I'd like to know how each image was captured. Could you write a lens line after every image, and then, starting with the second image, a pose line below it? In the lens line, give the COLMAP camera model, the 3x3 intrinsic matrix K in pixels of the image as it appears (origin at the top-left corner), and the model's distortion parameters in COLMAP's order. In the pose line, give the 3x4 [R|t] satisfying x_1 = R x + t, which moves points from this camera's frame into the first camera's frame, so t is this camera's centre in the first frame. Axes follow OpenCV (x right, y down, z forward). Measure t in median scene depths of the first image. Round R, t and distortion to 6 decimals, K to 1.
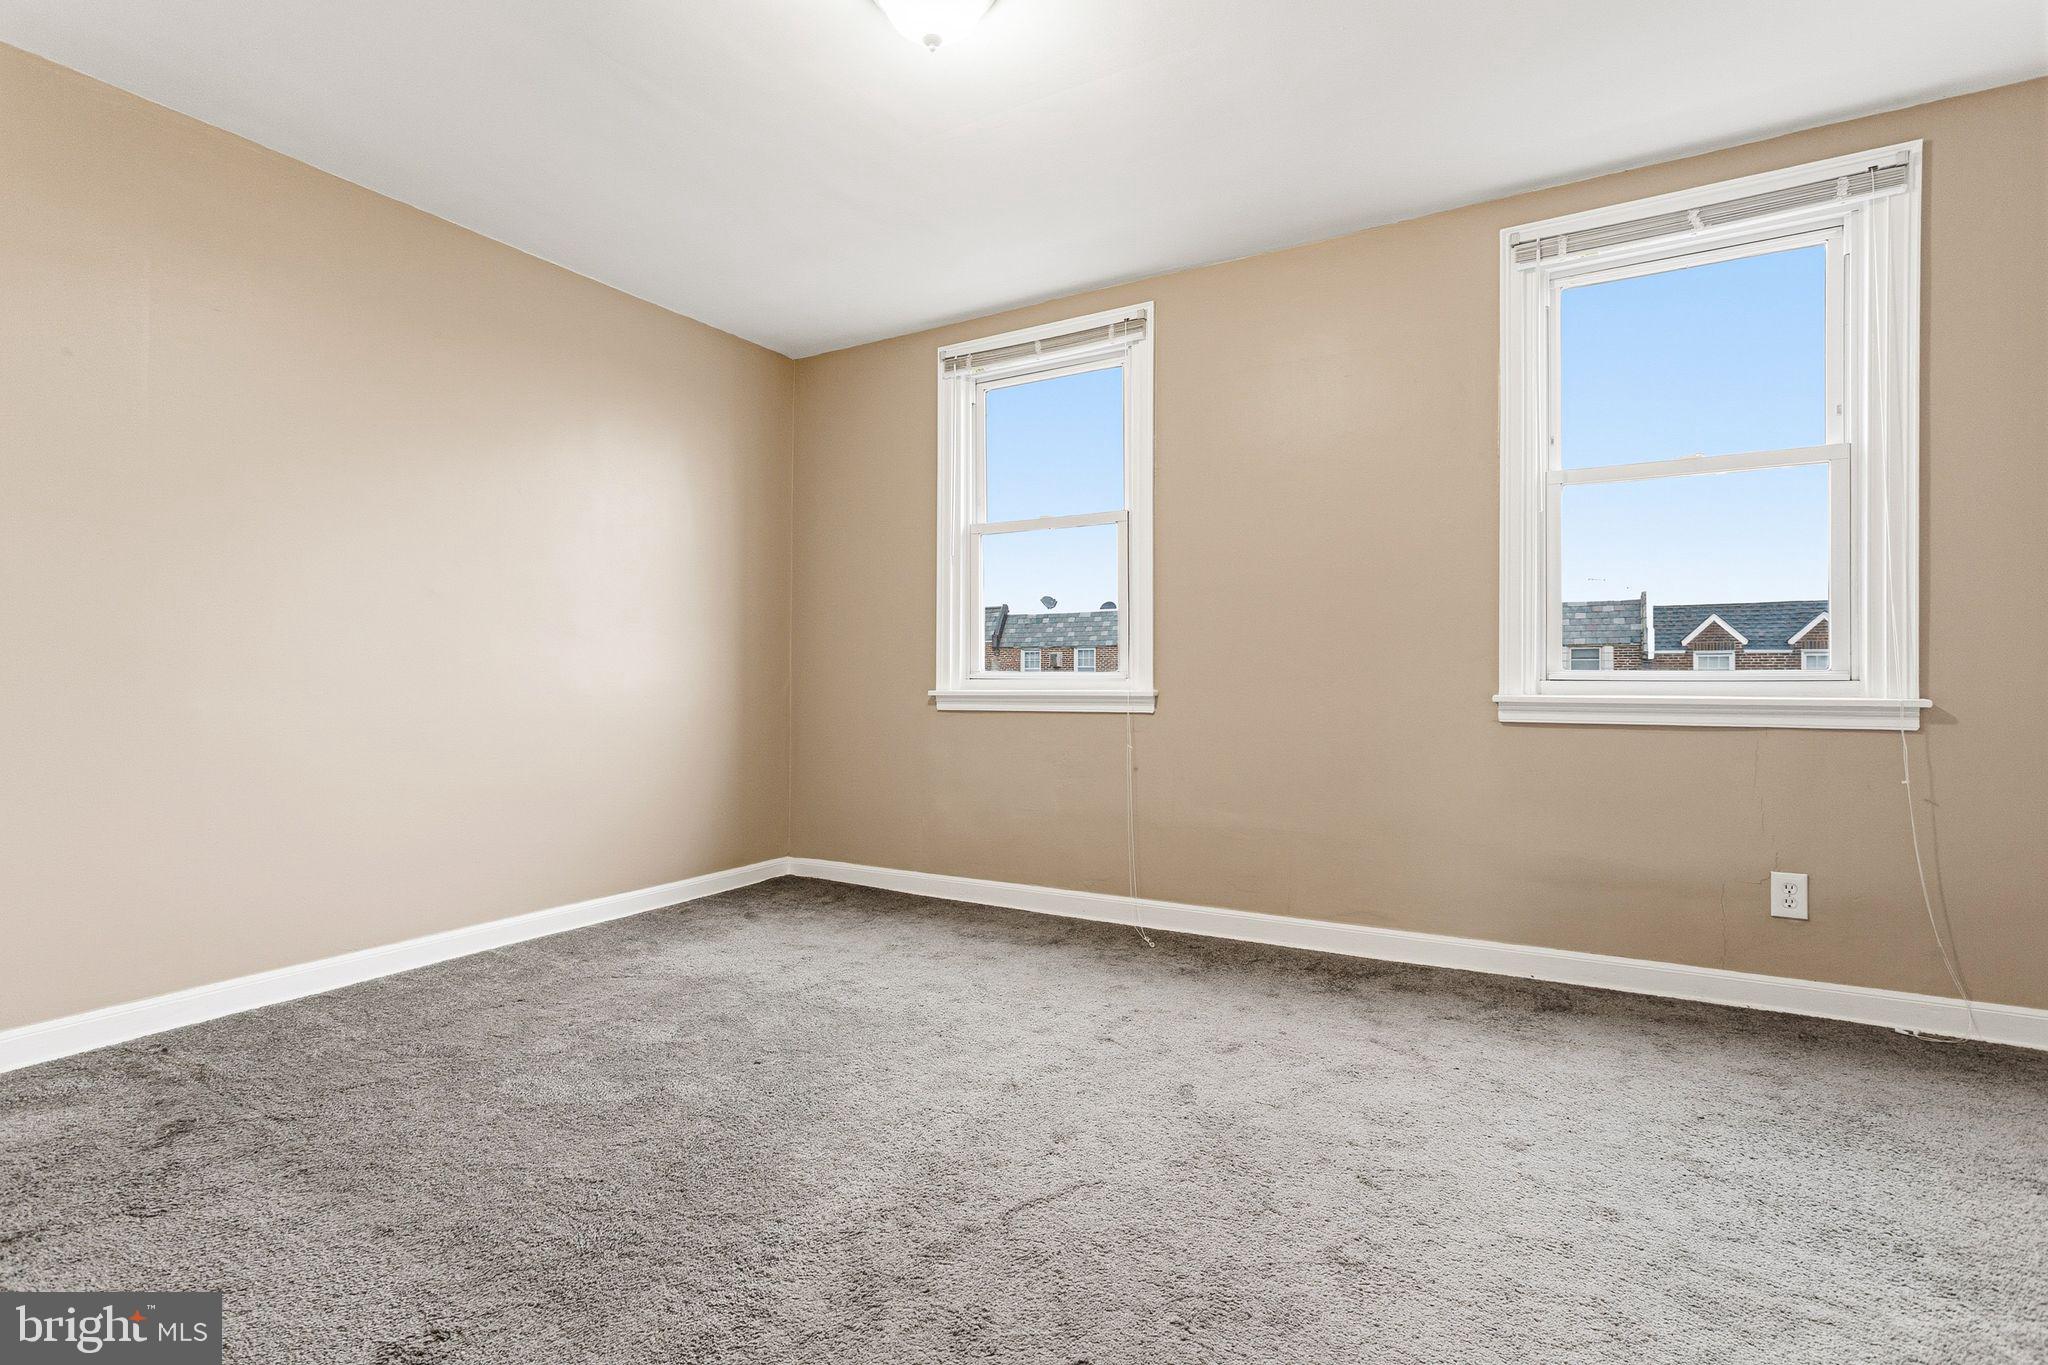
lens RADIAL K [[958.5, 0, 1021.6], [0, 958.5, 671.3], [0, 0, 1]] dist [0.003255, 0.001150]
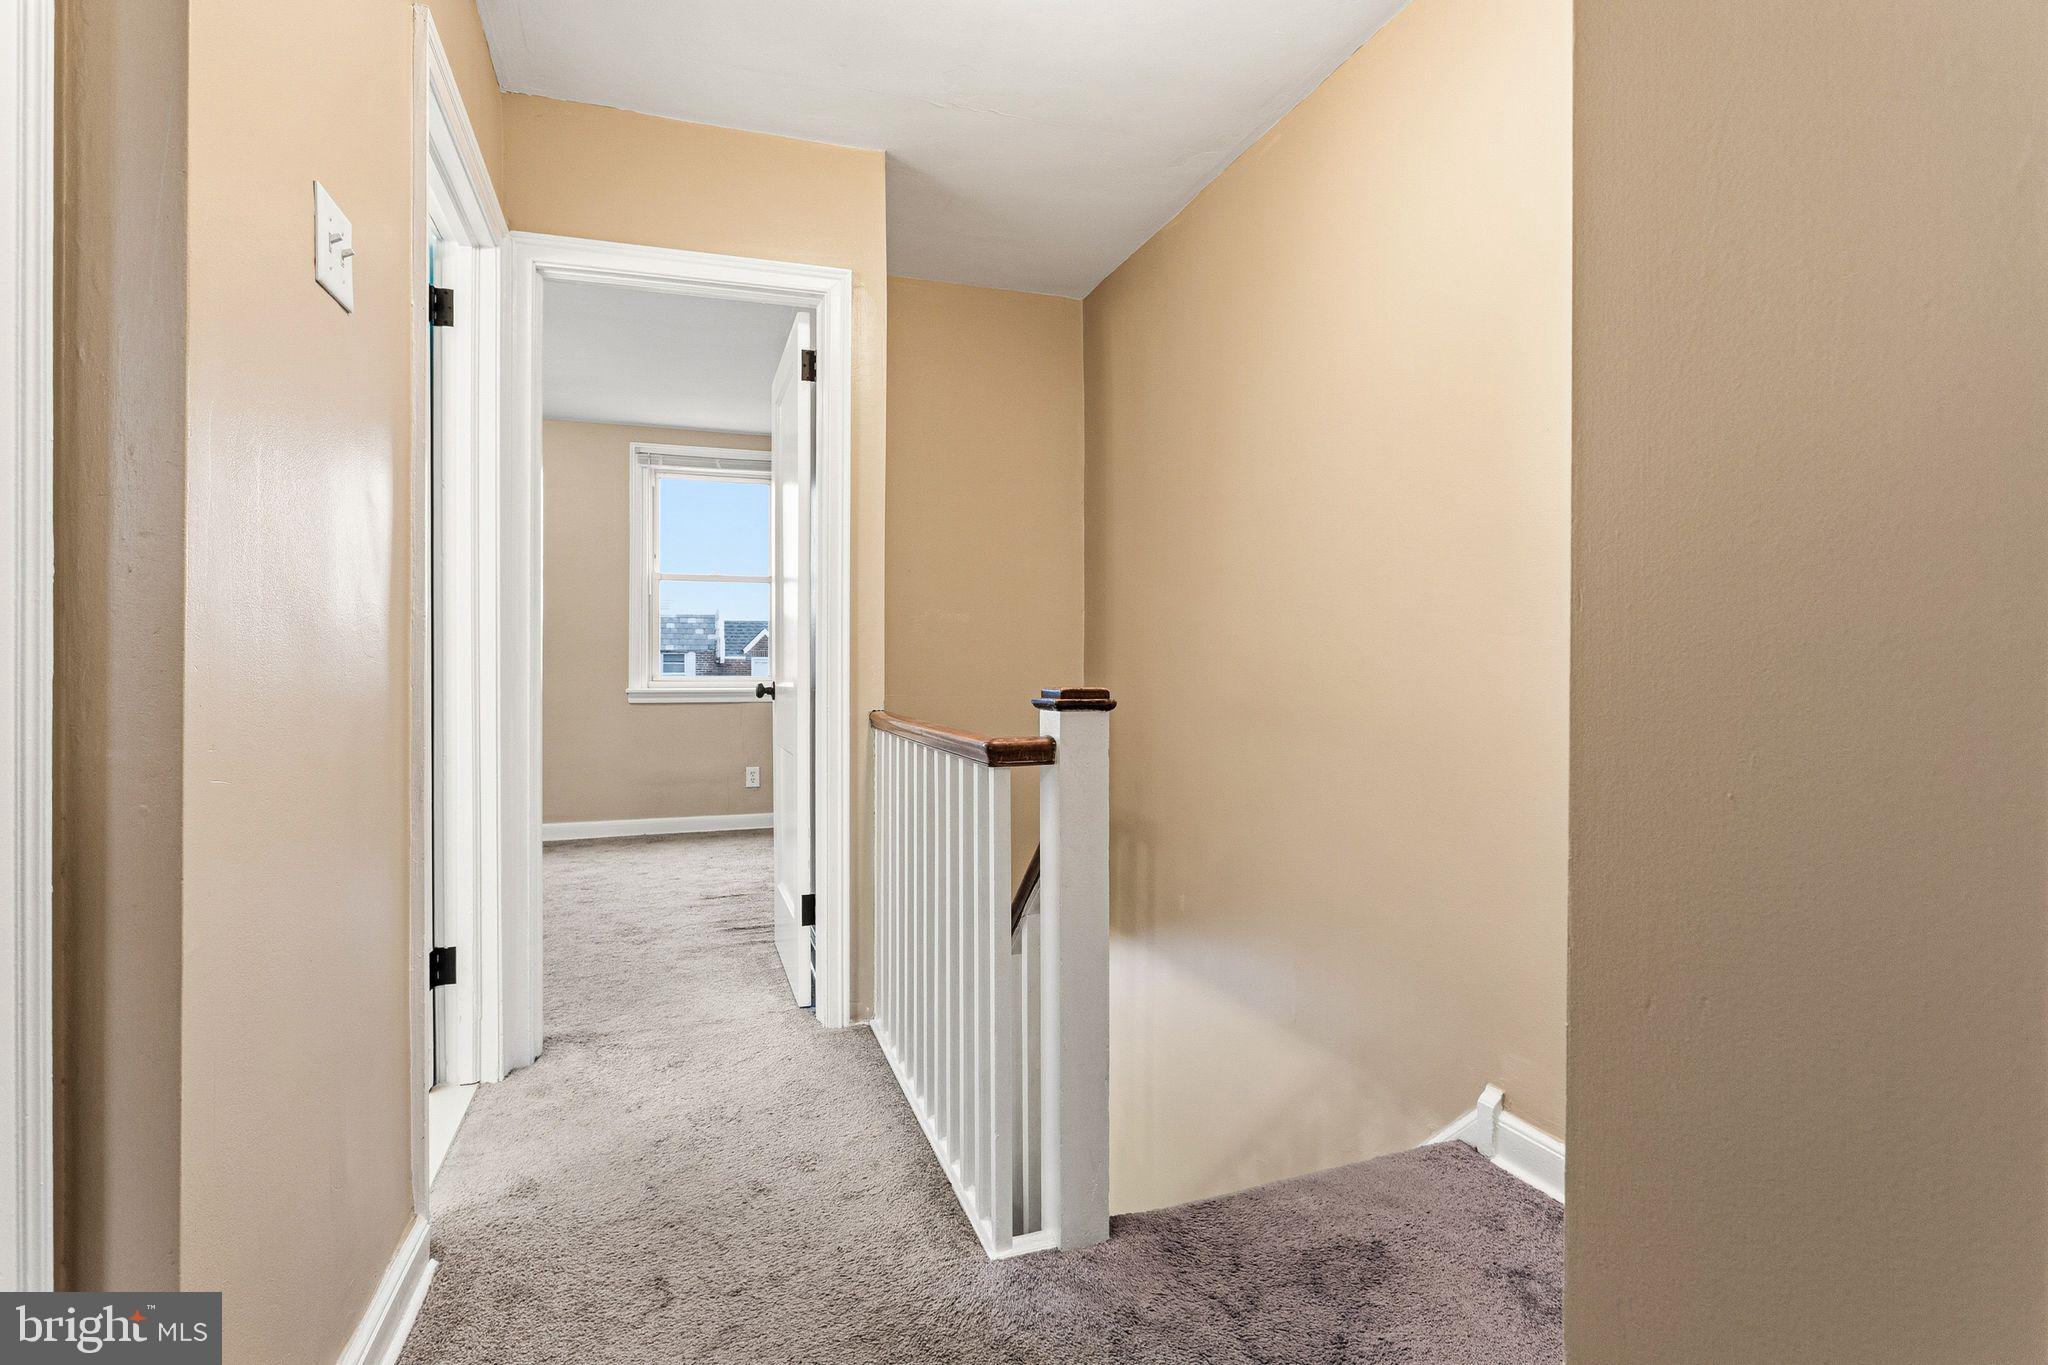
lens RADIAL K [[958.5, 0, 1013.8], [0, 958.5, 684.1], [0, 0, 1]] dist [0.003255, 0.001150]
pose [[0.644806, -0.001722, 0.764345, -0.214932], [-0.009323, 0.999905, 0.010118, -0.004774], [-0.764290, -0.013649, 0.644729, -0.375375]]
